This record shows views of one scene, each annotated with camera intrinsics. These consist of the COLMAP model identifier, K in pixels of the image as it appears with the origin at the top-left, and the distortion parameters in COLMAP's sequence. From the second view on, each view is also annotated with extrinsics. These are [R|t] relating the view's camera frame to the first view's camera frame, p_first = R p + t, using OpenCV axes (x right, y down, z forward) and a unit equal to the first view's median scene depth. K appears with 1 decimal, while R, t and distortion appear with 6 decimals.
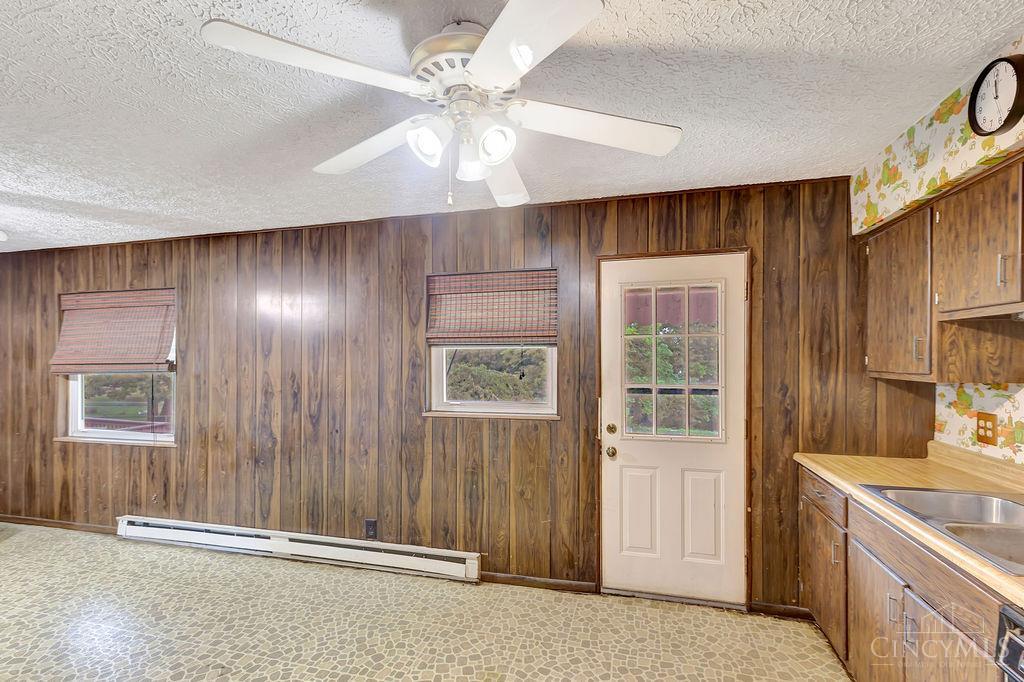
lens RADIAL K [[454.7, 0, 523.3], [0, 454.7, 359.3], [0, 0, 1]] dist [0.002152, -0.004184]
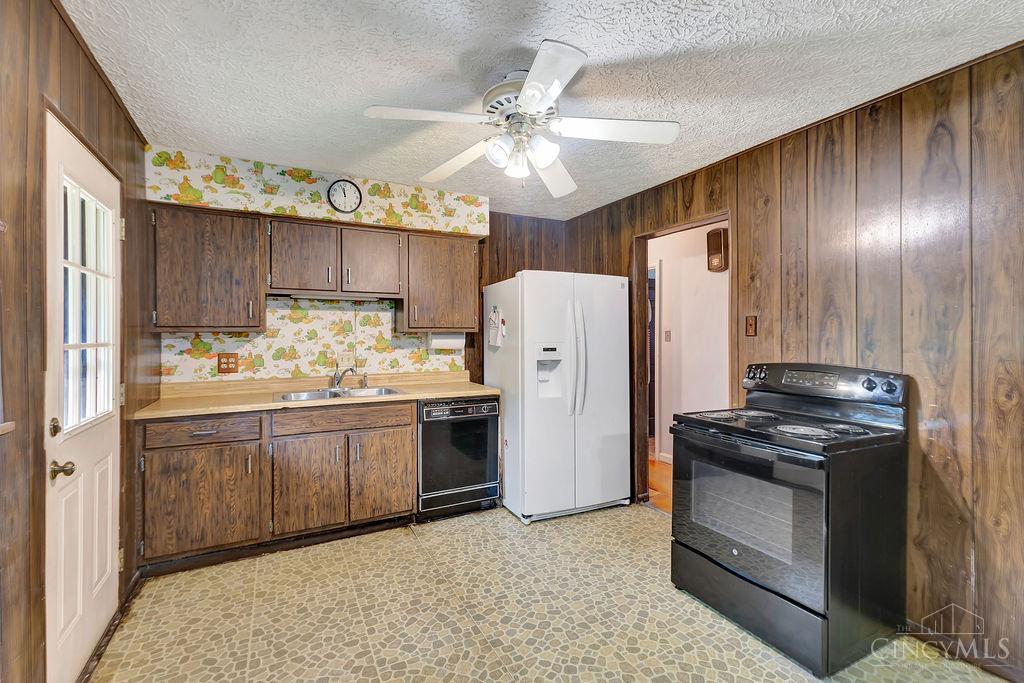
lens RADIAL K [[454.7, 0, 494.8], [0, 454.7, 338.8], [0, 0, 1]] dist [0.002152, -0.004184]
pose [[-0.652937, 0.000069, 0.757412, -0.557702], [0.010664, 0.999902, 0.009103, 0.047803], [-0.757337, 0.014020, -0.652874, 0.979275]]
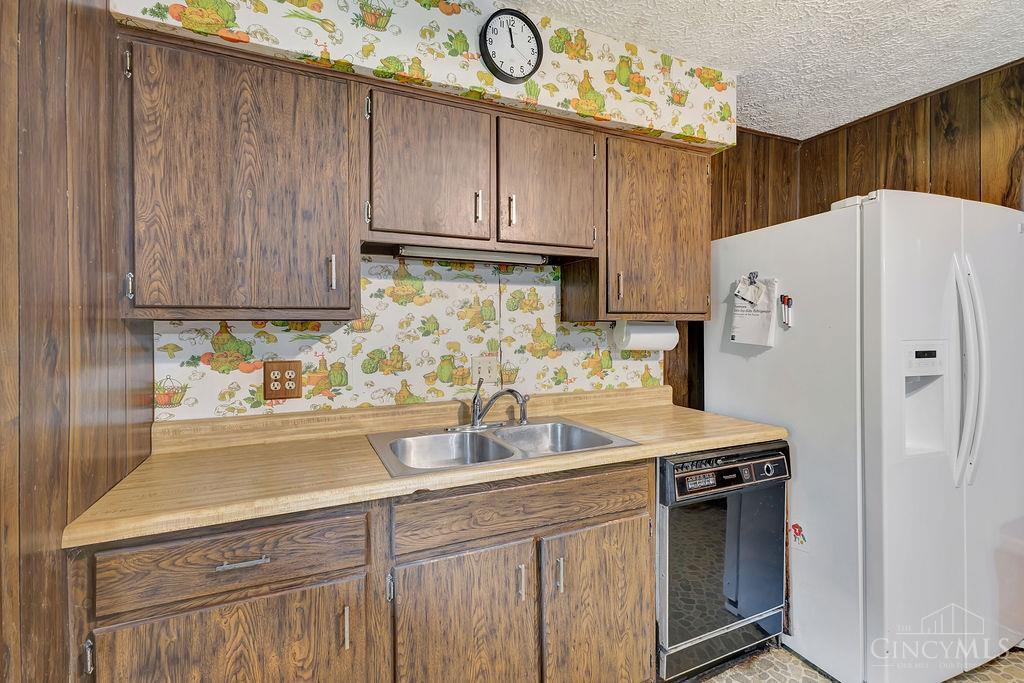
lens RADIAL K [[454.7, 0, 494.4], [0, 454.7, 336.4], [0, 0, 1]] dist [0.002152, -0.004184]
pose [[-0.616156, -0.005062, 0.787608, 0.111063], [0.012651, 0.999787, 0.016322, 0.048992], [-0.787523, 0.020021, -0.615960, 0.888602]]
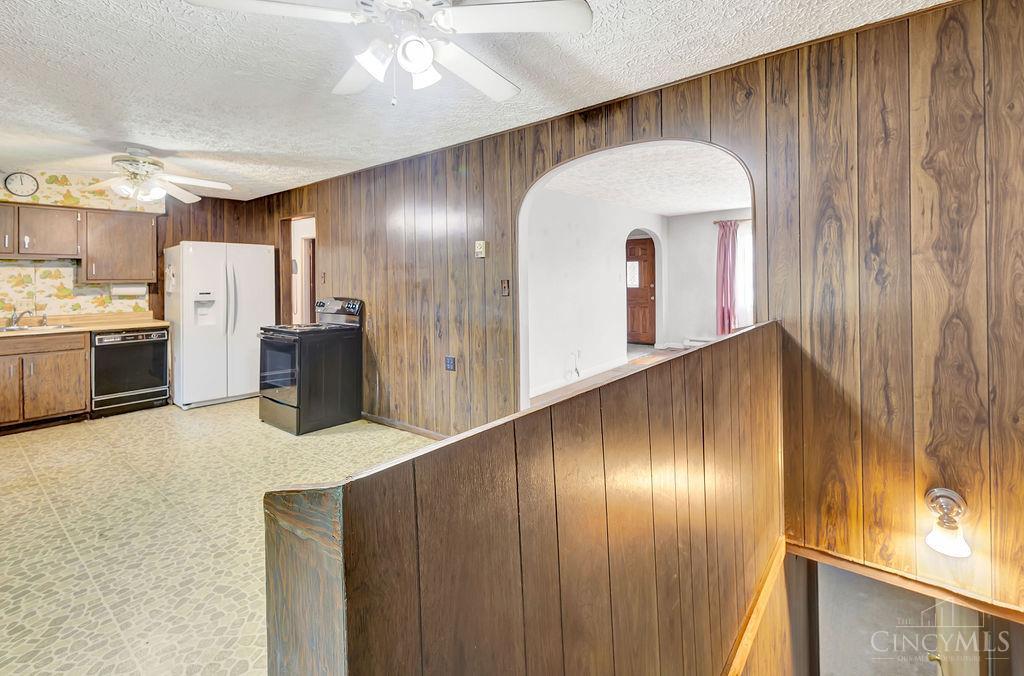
lens RADIAL K [[453.5, 0, 515.0], [0, 453.5, 277.2], [0, 0, 1]] dist [0.002254, -0.003414]
pose [[-0.920681, 0.017304, 0.389933, -1.583863], [0.017950, 0.999837, -0.001988, 0.048331], [-0.389903, 0.005169, -0.920841, 1.277063]]
